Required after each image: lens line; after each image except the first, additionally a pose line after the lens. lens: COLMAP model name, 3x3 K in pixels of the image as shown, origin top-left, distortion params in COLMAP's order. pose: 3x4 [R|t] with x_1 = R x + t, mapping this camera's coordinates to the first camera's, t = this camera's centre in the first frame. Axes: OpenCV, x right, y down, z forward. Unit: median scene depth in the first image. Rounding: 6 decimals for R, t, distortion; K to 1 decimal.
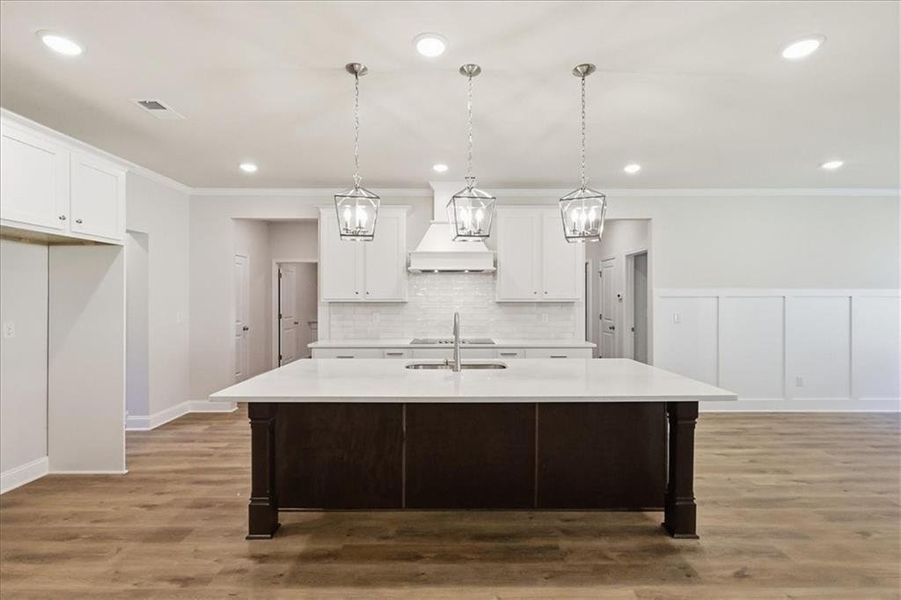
lens RADIAL K [[410.0, 0, 451.2], [0, 410.0, 301.2], [0, 0, 1]] dist [-0.002380, 0.001275]
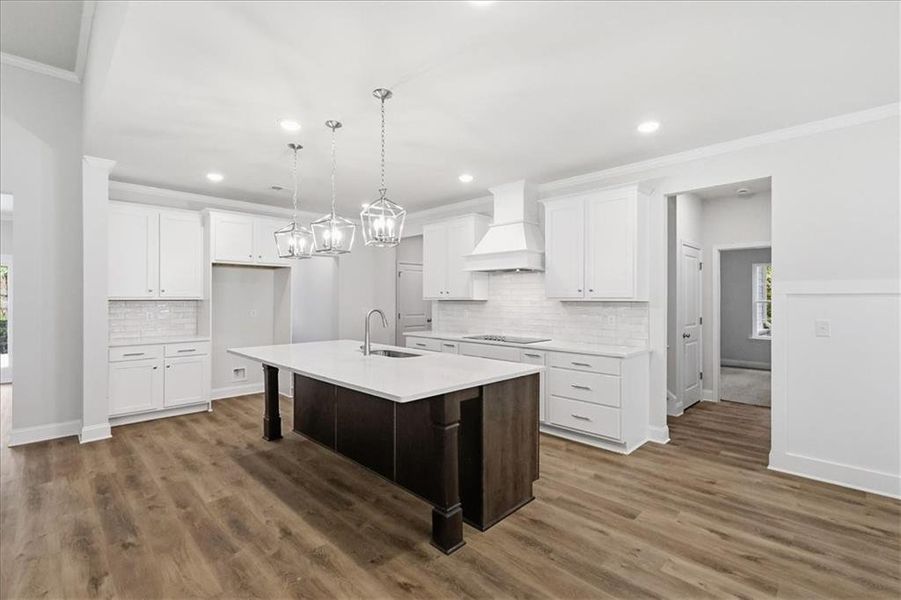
lens RADIAL K [[410.0, 0, 448.0], [0, 410.0, 298.3], [0, 0, 1]] dist [-0.002380, 0.001275]
pose [[0.701843, 0.000496, -0.712331, 0.820768], [-0.004033, 0.999986, -0.003278, -0.000241], [0.712320, 0.005173, 0.701836, 0.223898]]
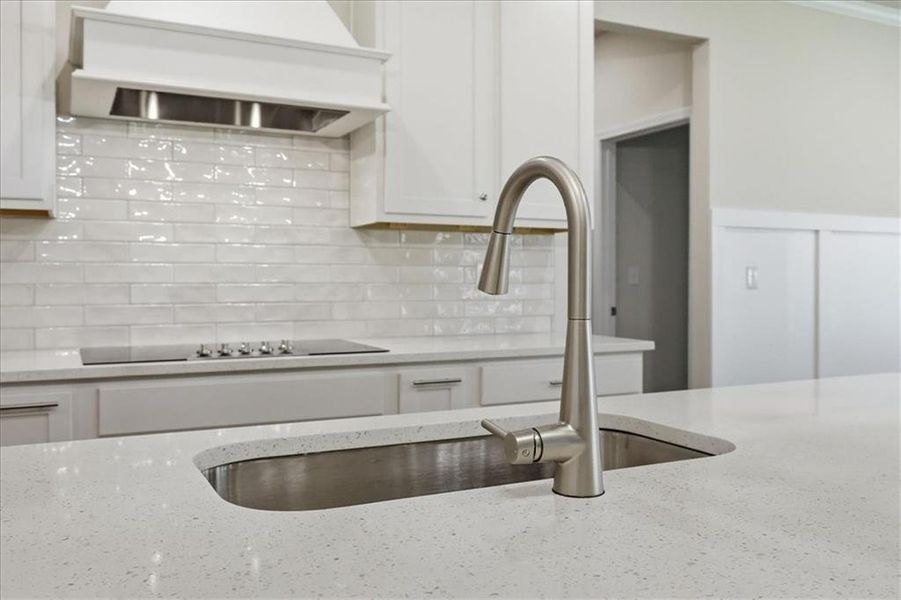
lens RADIAL K [[774.3, 0, 451.5], [0, 774.3, 285.8], [0, 0, 1]] dist [-0.012432, -0.009392]
pose [[0.896191, -0.003423, 0.443656, -0.130789], [0.001793, 0.999990, 0.004095, 0.063822], [-0.443665, -0.002875, 0.896188, 0.561915]]
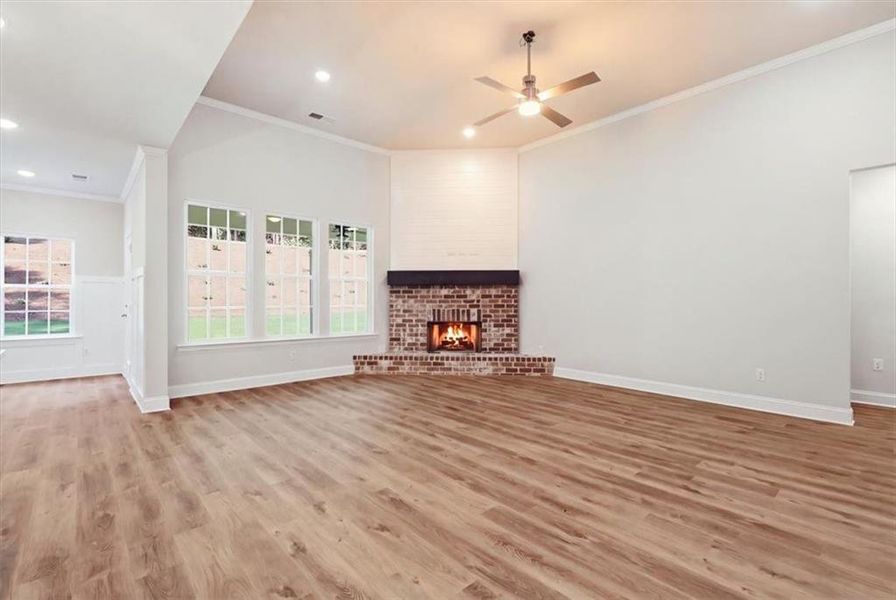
lens RADIAL K [[407.8, 0, 446.4], [0, 407.8, 300.5], [0, 0, 1]] dist [-0.002380, 0.001275]
pose [[-0.661891, -0.000300, 0.749600, -0.419019], [0.004583, 0.999980, 0.004446, 0.060621], [-0.749586, 0.006378, -0.661876, 0.477114]]
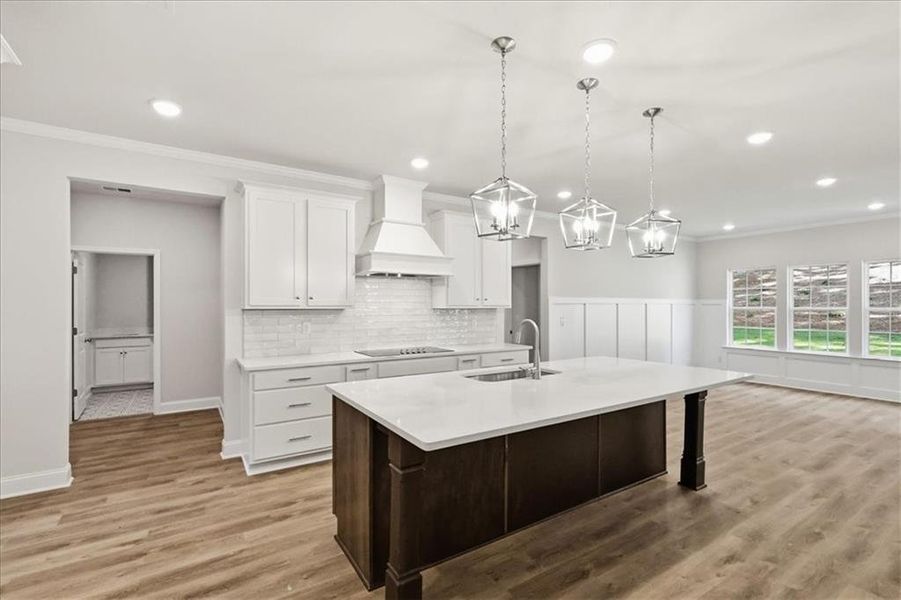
lens RADIAL K [[410.0, 0, 452.0], [0, 410.0, 305.5], [0, 0, 1]] dist [-0.002380, 0.001275]
pose [[0.840585, 0.000374, 0.541679, -0.526071], [0.001617, 0.999994, -0.003200, -0.003072], [-0.541677, 0.003566, 0.840579, 0.212099]]
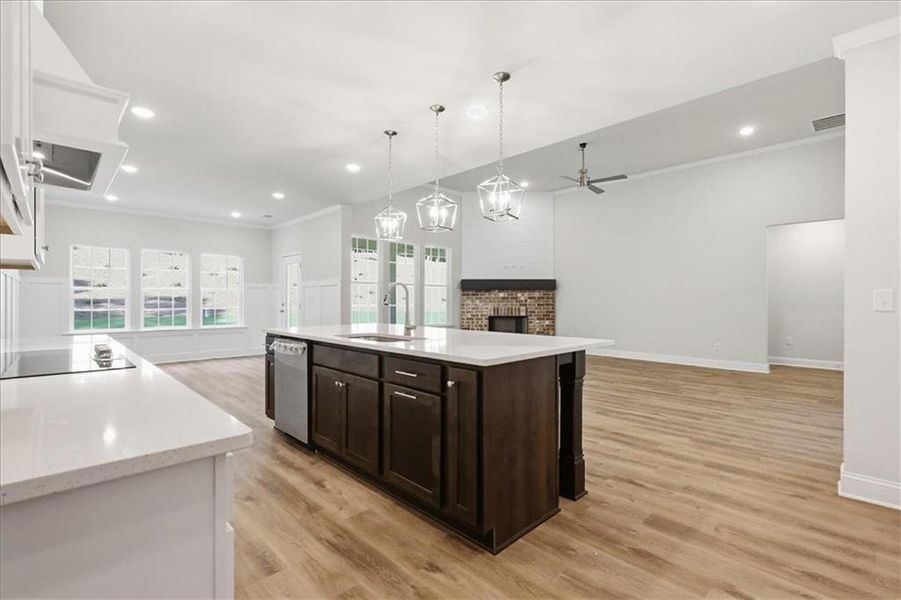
lens RADIAL K [[410.0, 0, 451.8], [0, 410.0, 298.1], [0, 0, 1]] dist [-0.002380, 0.001275]
pose [[-0.698161, 0.002081, 0.715937, -0.652228], [0.000706, 0.999997, -0.002218, 0.056323], [-0.715940, -0.001043, -0.698161, 1.278532]]
